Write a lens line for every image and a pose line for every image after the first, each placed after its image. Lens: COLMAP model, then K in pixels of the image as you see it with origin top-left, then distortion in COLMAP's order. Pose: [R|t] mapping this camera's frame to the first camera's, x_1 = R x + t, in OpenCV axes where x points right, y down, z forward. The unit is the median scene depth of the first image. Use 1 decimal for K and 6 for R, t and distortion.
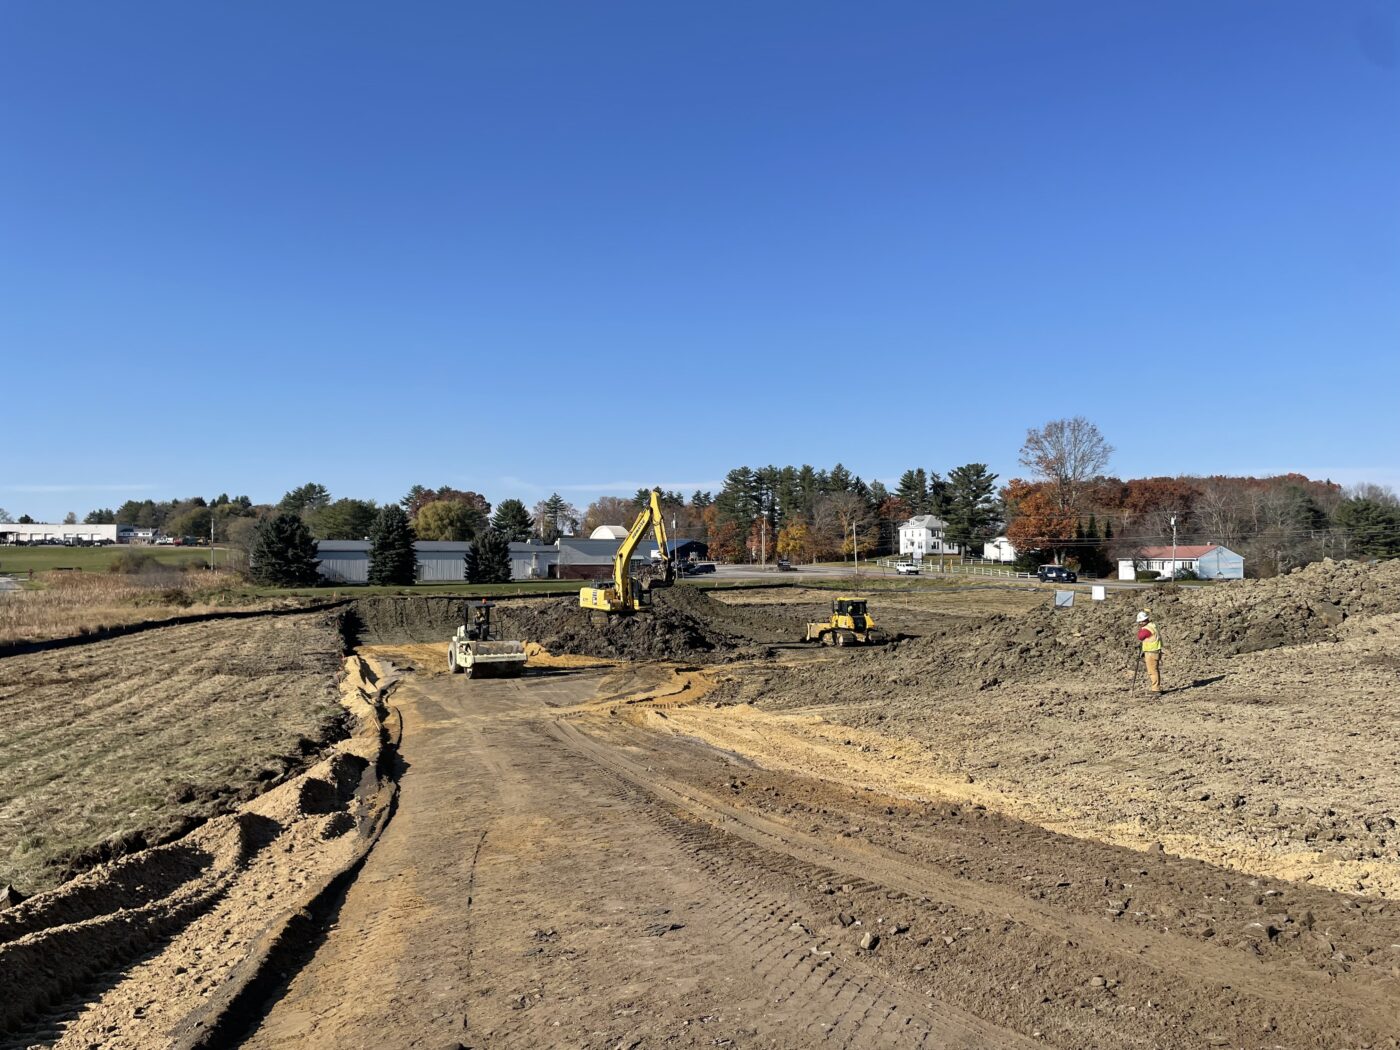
lens RADIAL K [[1048.4, 0, 695.4], [0, 1048.4, 531.6], [0, 0, 1]] dist [0.084597, -0.108589]
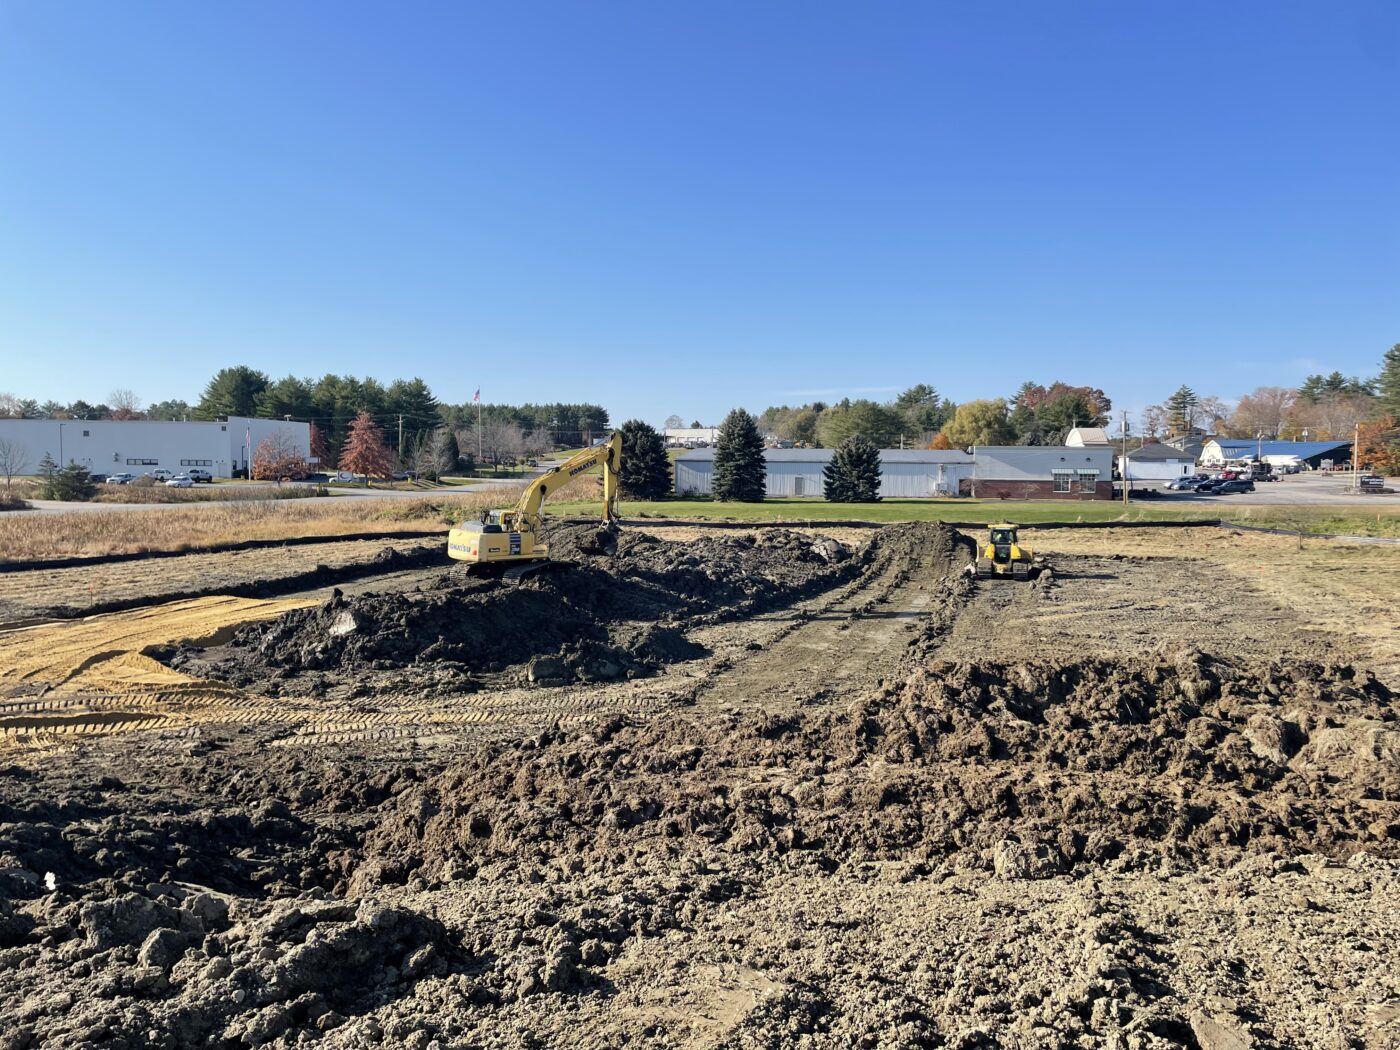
lens RADIAL K [[1048.4, 0, 689.6], [0, 1048.4, 526.2], [0, 0, 1]] dist [0.084597, -0.108589]
pose [[0.795923, 0.047855, -0.603503, 0.110637], [0.006538, 0.996133, 0.087611, -0.002861], [0.605362, -0.073677, 0.792533, 0.142386]]
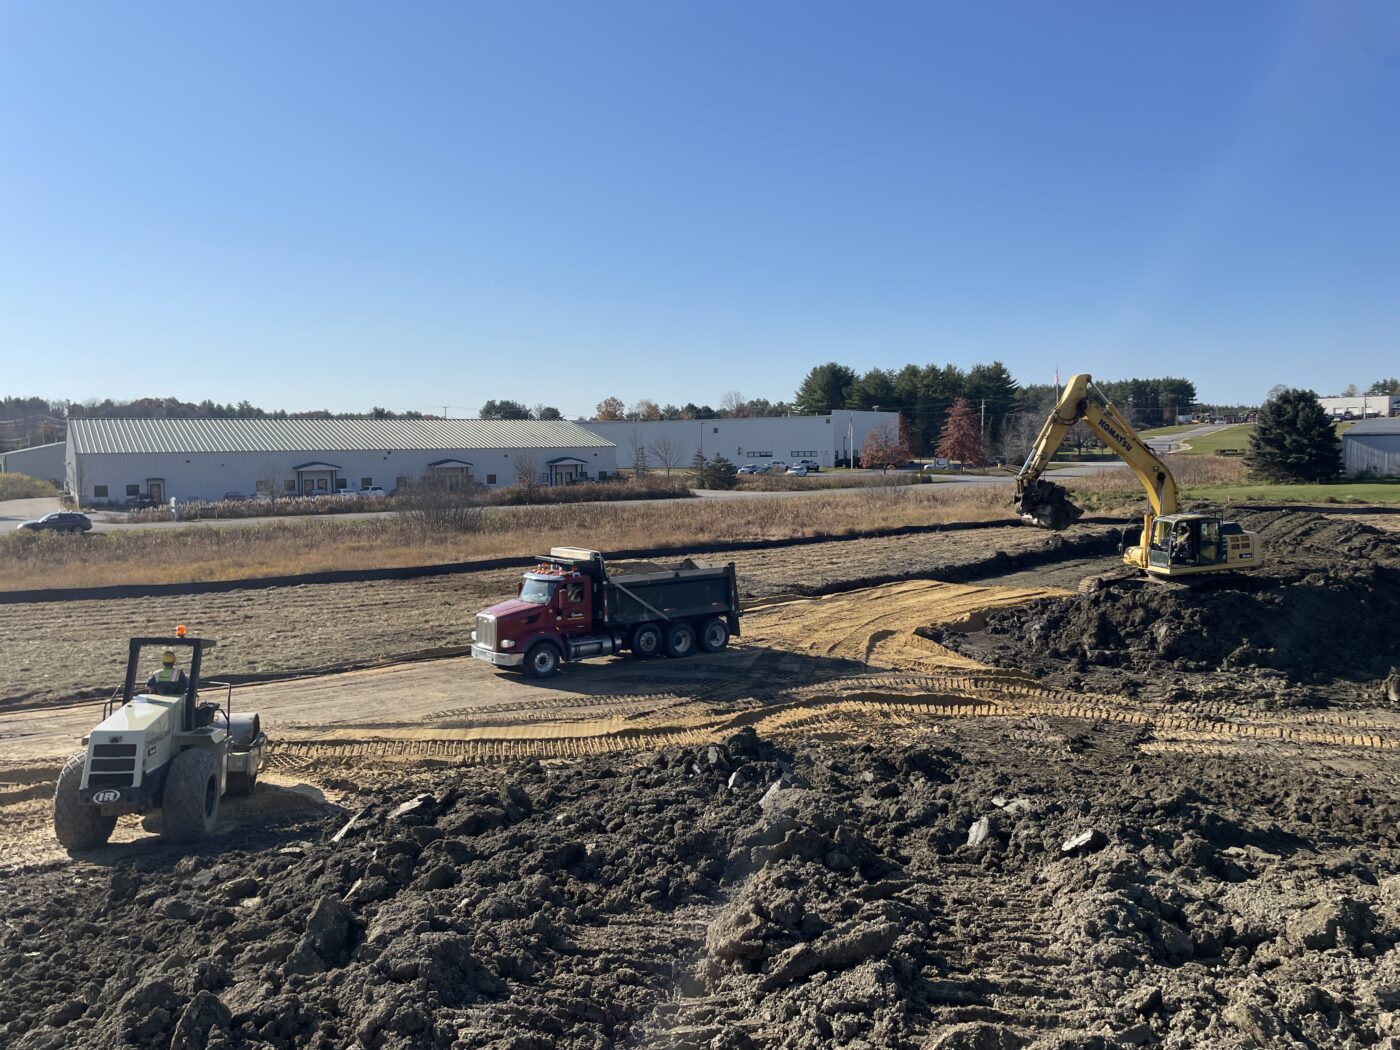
lens RADIAL K [[1048.4, 0, 687.6], [0, 1048.4, 514.9], [0, 0, 1]] dist [0.084597, -0.108589]
pose [[0.403034, 0.052245, -0.913693, 0.087334], [0.044641, 0.996059, 0.076645, -0.002977], [0.914096, -0.071678, 0.399113, 0.124580]]
